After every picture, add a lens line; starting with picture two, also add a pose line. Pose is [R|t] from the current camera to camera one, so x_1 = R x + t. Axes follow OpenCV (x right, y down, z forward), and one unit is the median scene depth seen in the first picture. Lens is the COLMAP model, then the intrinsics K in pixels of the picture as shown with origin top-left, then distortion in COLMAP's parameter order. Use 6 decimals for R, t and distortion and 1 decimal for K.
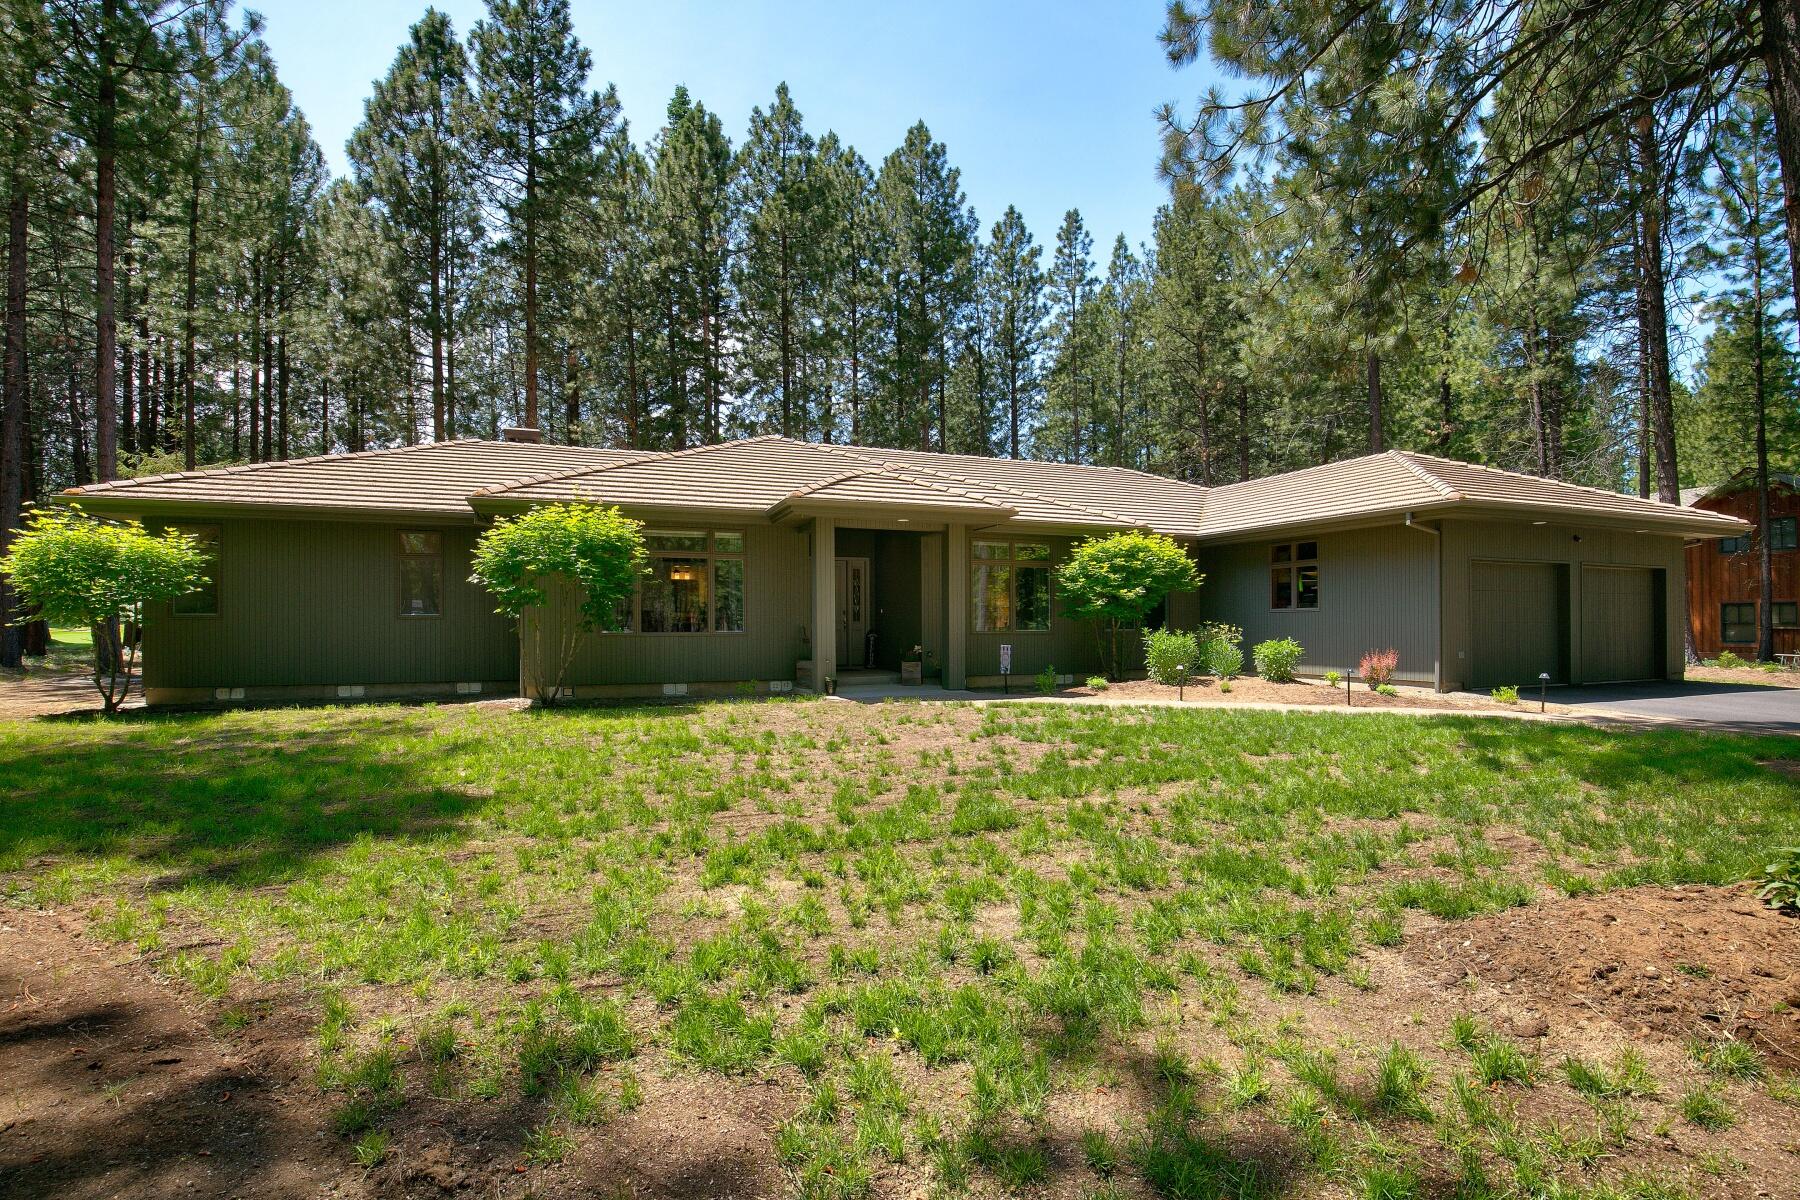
lens RADIAL K [[813.4, 0, 896.1], [0, 813.4, 614.6], [0, 0, 1]] dist [-0.028514, 0.005080]
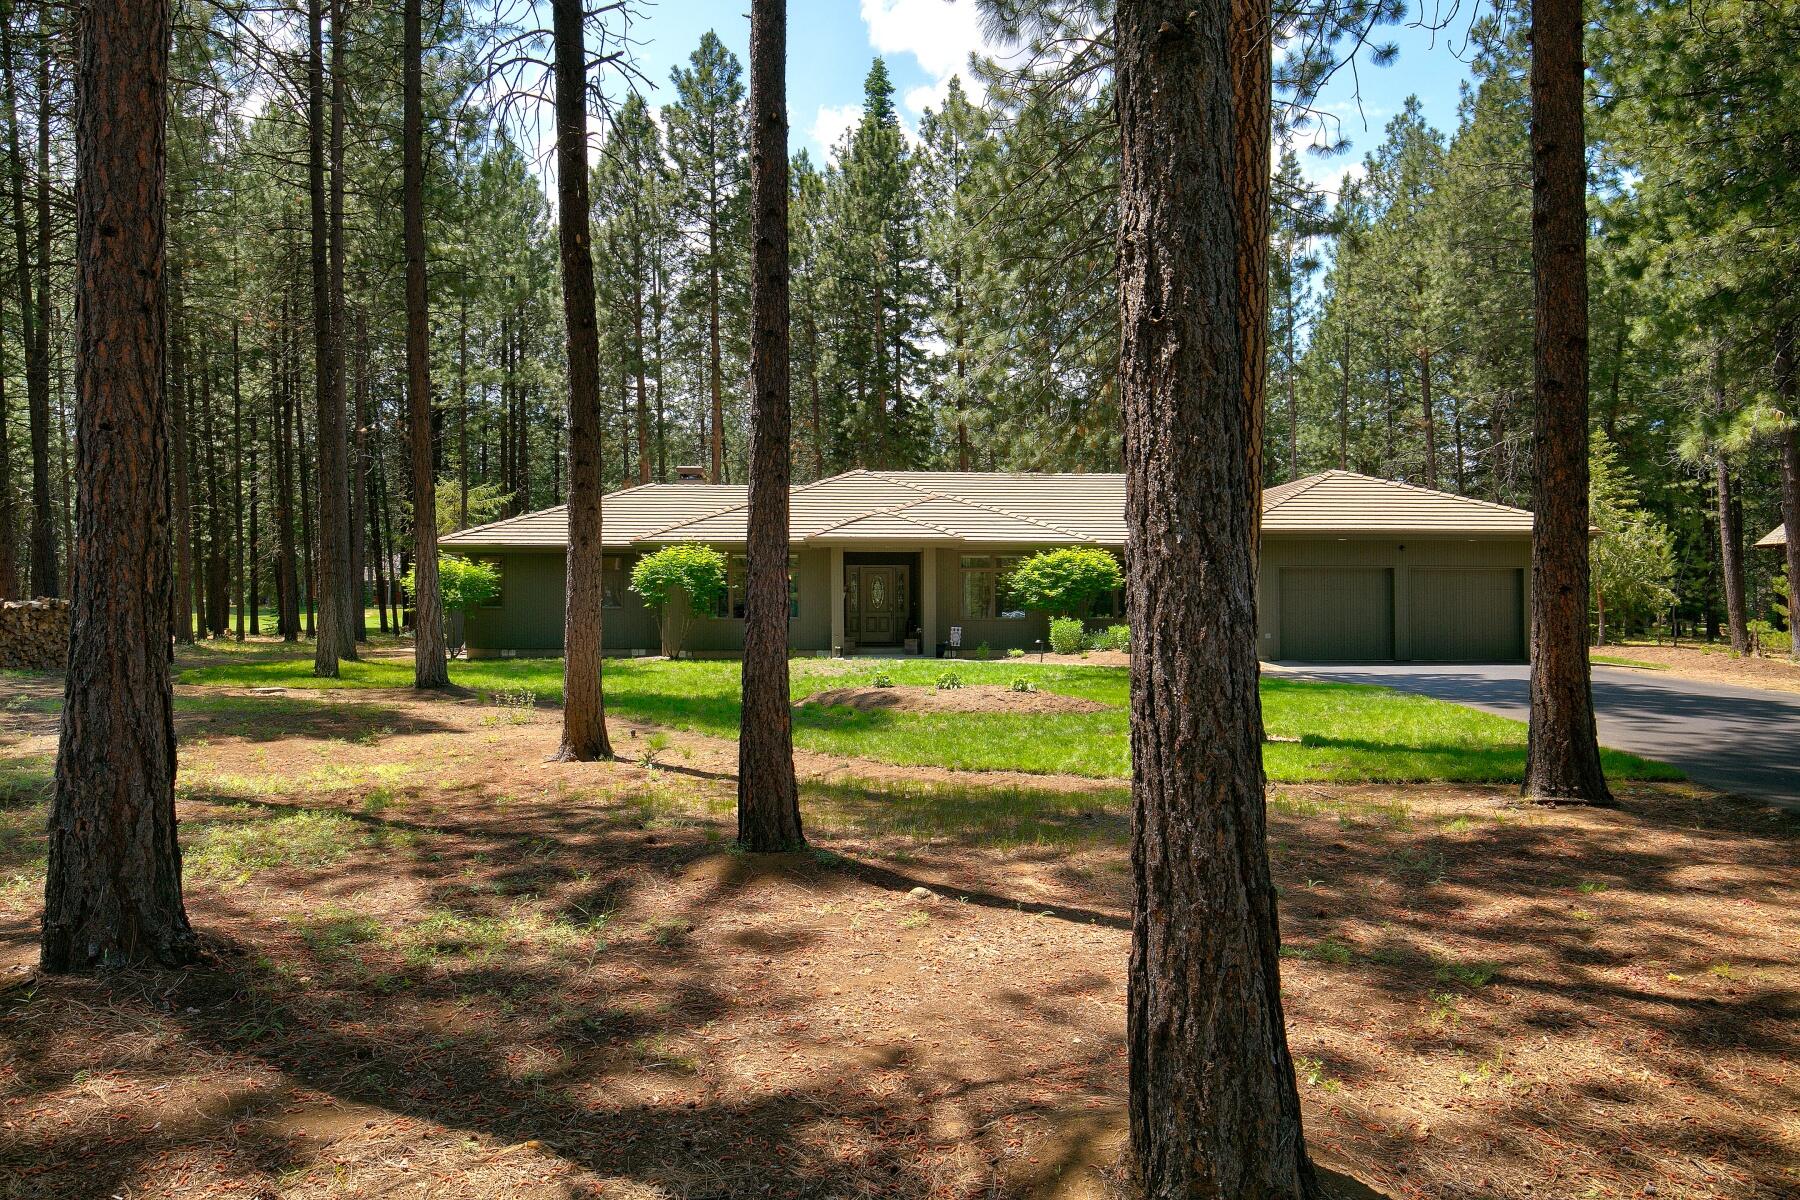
lens RADIAL K [[1102.2, 0, 900.0], [0, 1102.2, 600.0], [0, 0, 1]] dist [-0.031565, -0.000083]
pose [[0.953688, -0.001825, -0.300793, 0.573503], [-0.000235, 0.999977, -0.006810, 0.000056], [0.300799, 0.006566, 0.953665, -0.855815]]
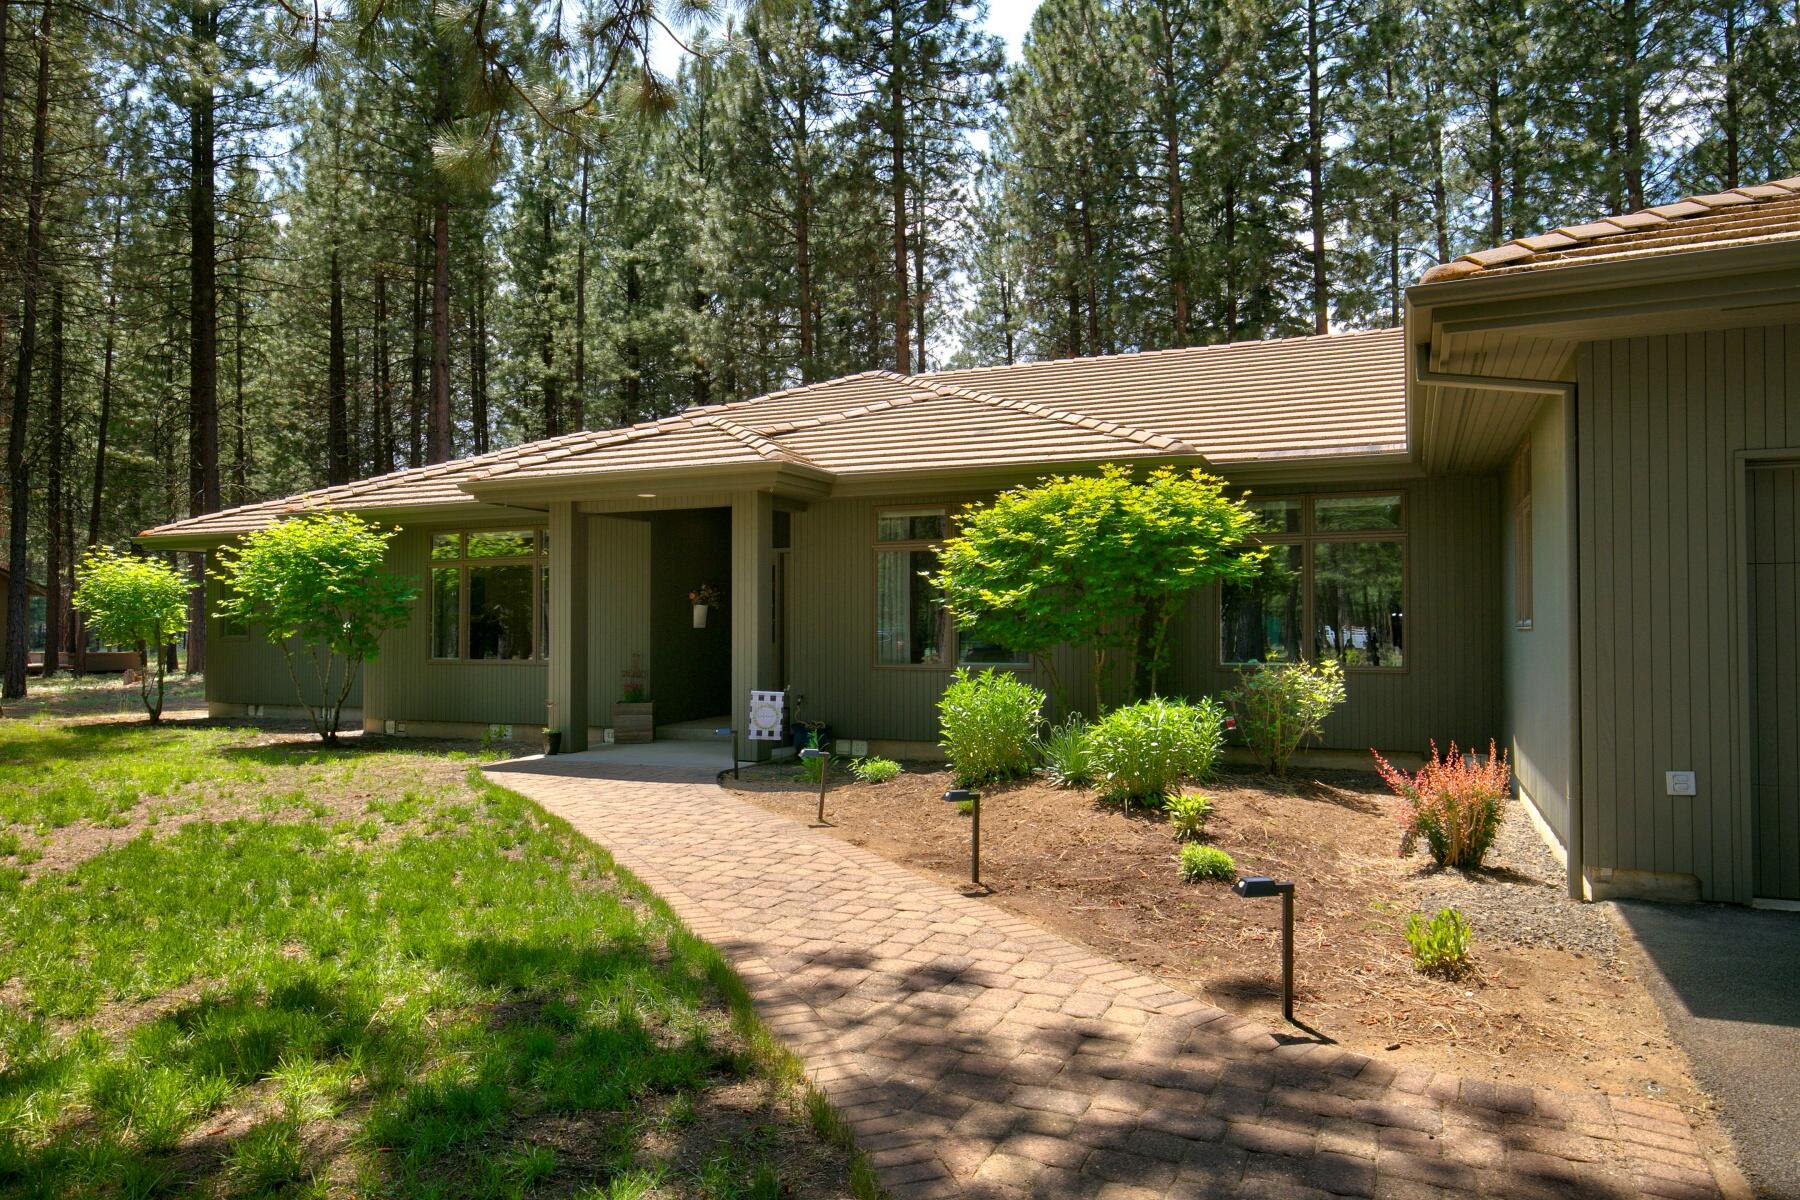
lens RADIAL K [[1160.4, 0, 877.2], [0, 1160.4, 586.7], [0, 0, 1]] dist [0.000317, -0.000132]
pose [[0.715889, -0.027536, -0.697671, 0.687470], [0.012635, 0.999569, -0.026487, -0.013459], [0.698099, 0.010147, 0.715929, 0.401871]]
